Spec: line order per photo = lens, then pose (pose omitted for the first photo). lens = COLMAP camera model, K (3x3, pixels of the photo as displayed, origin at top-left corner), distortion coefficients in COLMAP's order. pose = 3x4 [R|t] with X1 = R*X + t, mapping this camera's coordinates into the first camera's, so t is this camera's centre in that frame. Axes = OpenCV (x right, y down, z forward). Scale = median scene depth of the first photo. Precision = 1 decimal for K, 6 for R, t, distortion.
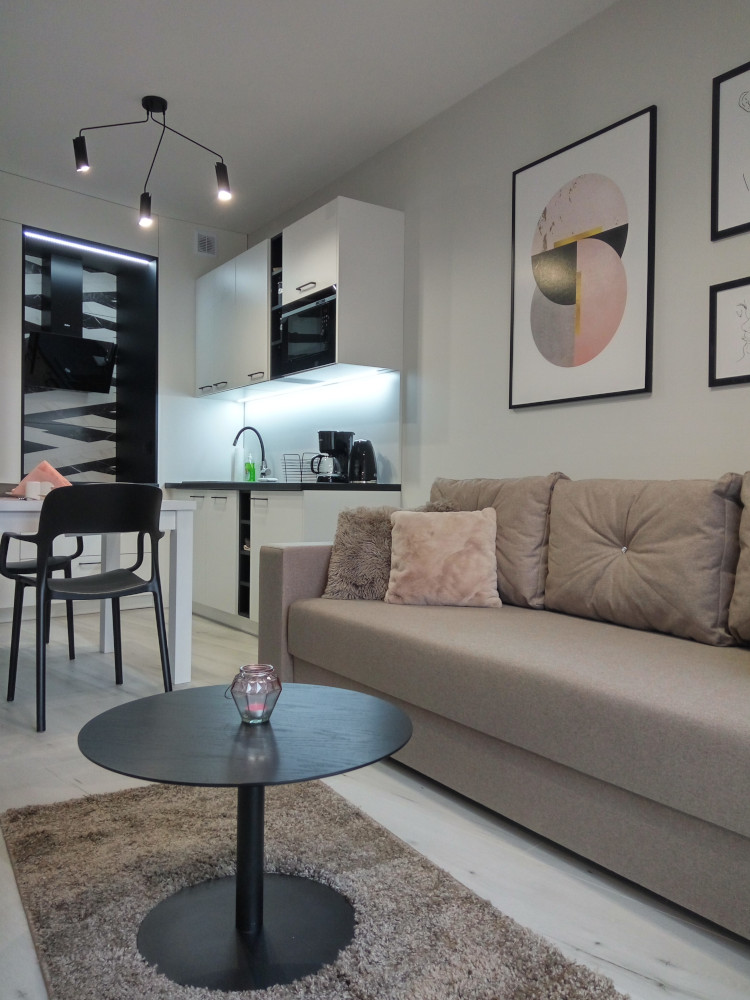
lens RADIAL K [[790.9, 0, 373.3], [0, 790.9, 499.6], [0, 0, 1]] dist [0.104180, -0.141862]
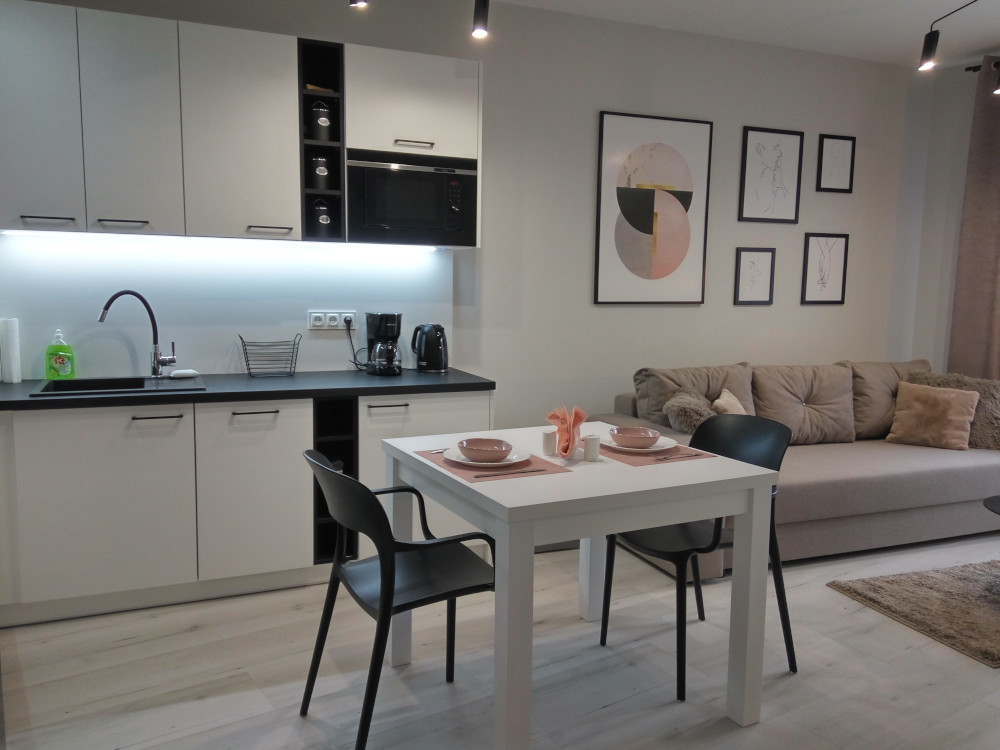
lens RADIAL K [[790.9, 0, 498.1], [0, 790.9, 375.9], [0, 0, 1]] dist [0.104180, -0.141862]
pose [[0.183814, -0.129502, 0.974393, -1.095042], [-0.003291, 0.991197, 0.132356, -0.166984], [-0.982955, -0.027536, 0.181770, 0.919286]]
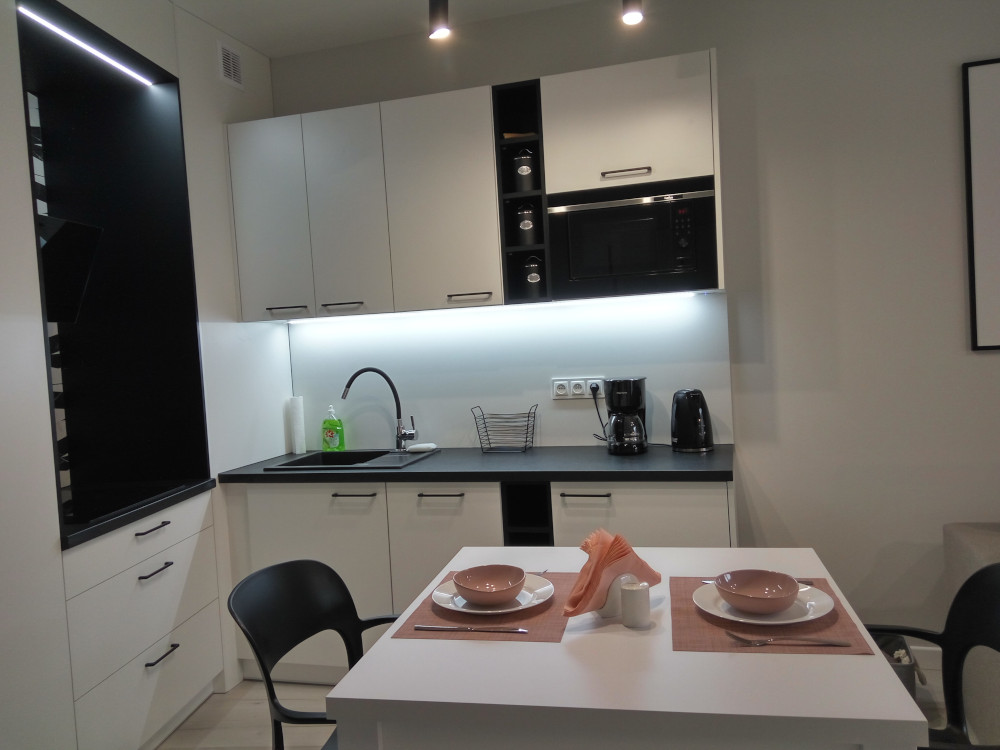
lens RADIAL K [[790.9, 0, 498.1], [0, 790.9, 375.9], [0, 0, 1]] dist [0.104180, -0.141862]
pose [[0.767726, -0.089700, 0.634469, -0.737684], [0.075984, 0.995911, 0.048857, -0.165814], [-0.636257, 0.010700, 0.771403, 0.668820]]
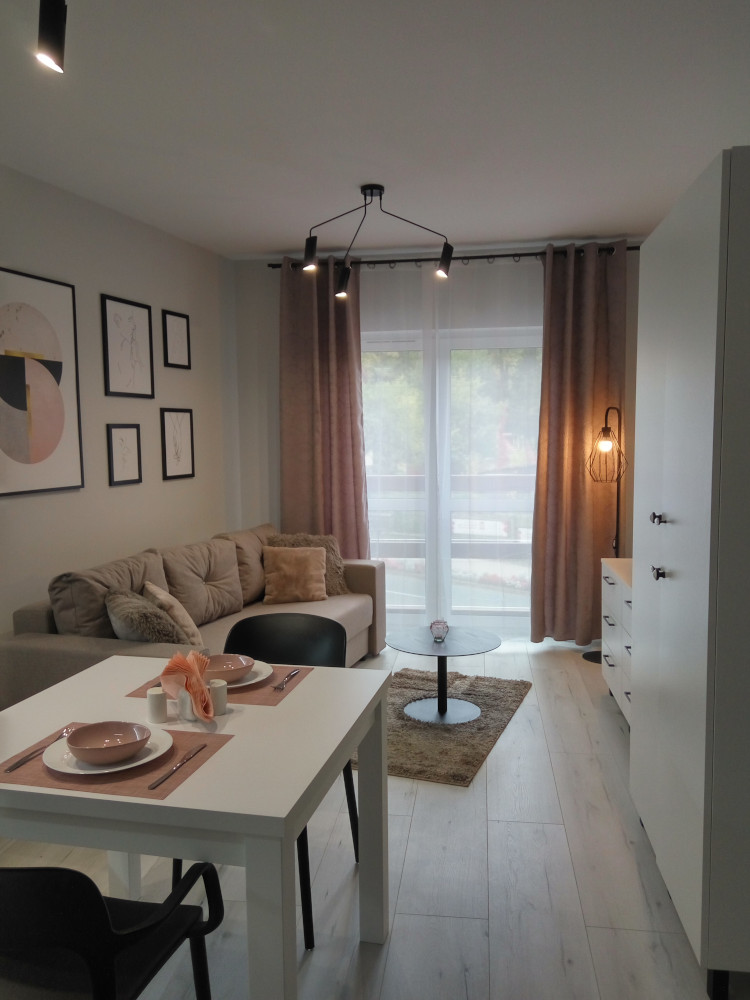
lens RADIAL K [[790.9, 0, 373.3], [0, 790.9, 499.6], [0, 0, 1]] dist [0.104180, -0.141862]
pose [[-0.616445, -0.075596, 0.783761, -0.912466], [0.007878, 0.994739, 0.102142, -0.211344], [-0.787359, 0.069139, -0.612606, 1.216830]]
